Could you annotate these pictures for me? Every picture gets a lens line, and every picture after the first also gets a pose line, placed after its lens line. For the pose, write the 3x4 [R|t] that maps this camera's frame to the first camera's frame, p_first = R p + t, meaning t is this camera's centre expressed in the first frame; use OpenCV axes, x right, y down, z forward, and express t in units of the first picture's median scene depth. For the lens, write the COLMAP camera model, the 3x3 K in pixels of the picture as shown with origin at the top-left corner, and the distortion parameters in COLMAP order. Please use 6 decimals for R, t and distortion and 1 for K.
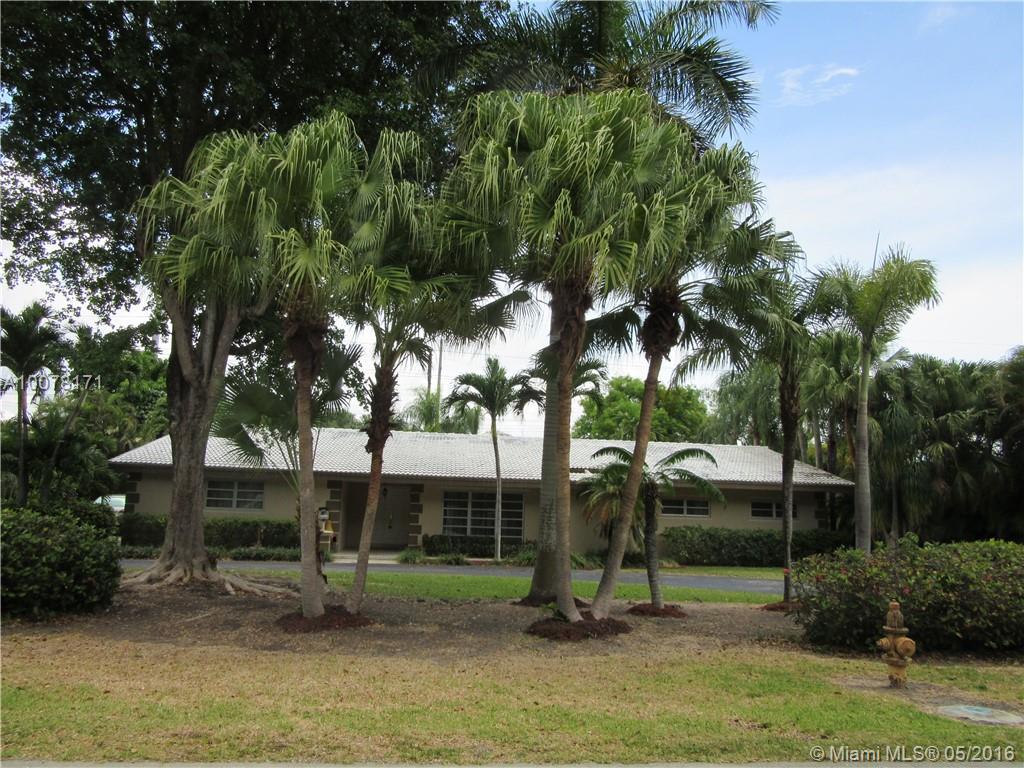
lens RADIAL K [[764.4, 0, 509.2], [0, 764.4, 374.5], [0, 0, 1]] dist [-0.027838, 0.015309]
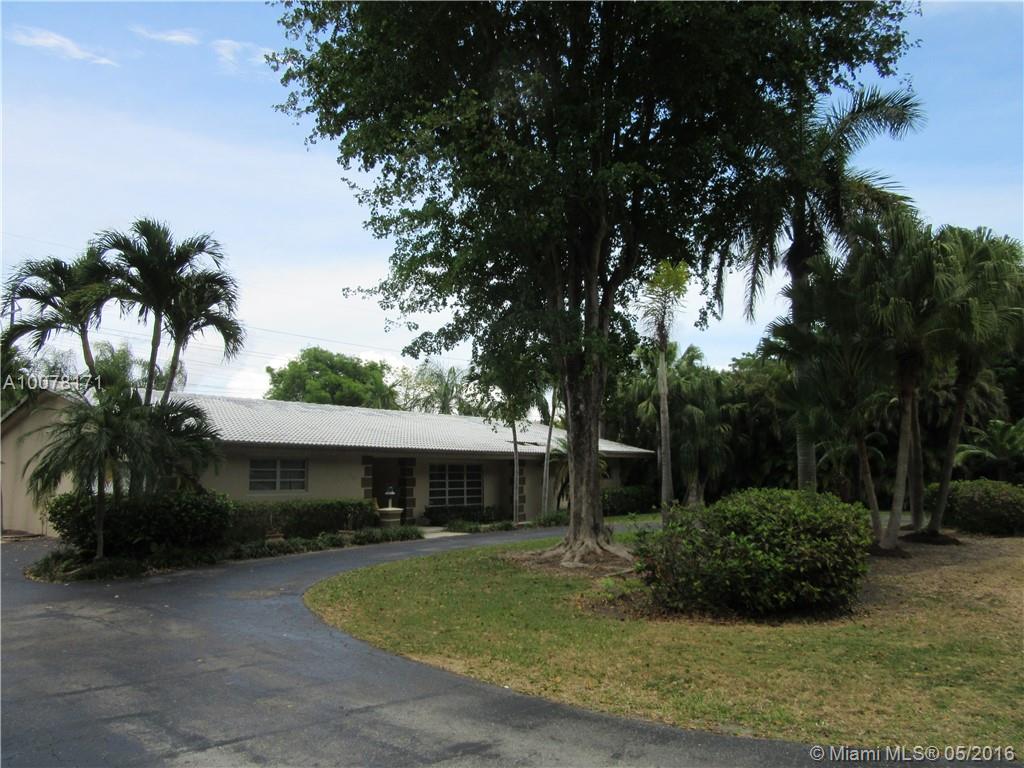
lens RADIAL K [[764.4, 0, 509.2], [0, 764.4, 374.5], [0, 0, 1]] dist [-0.027838, 0.015309]
pose [[0.667520, 0.063316, 0.741895, -0.812718], [-0.092951, 0.995670, -0.001342, 0.024252], [-0.738767, -0.068064, 0.670515, 0.246979]]
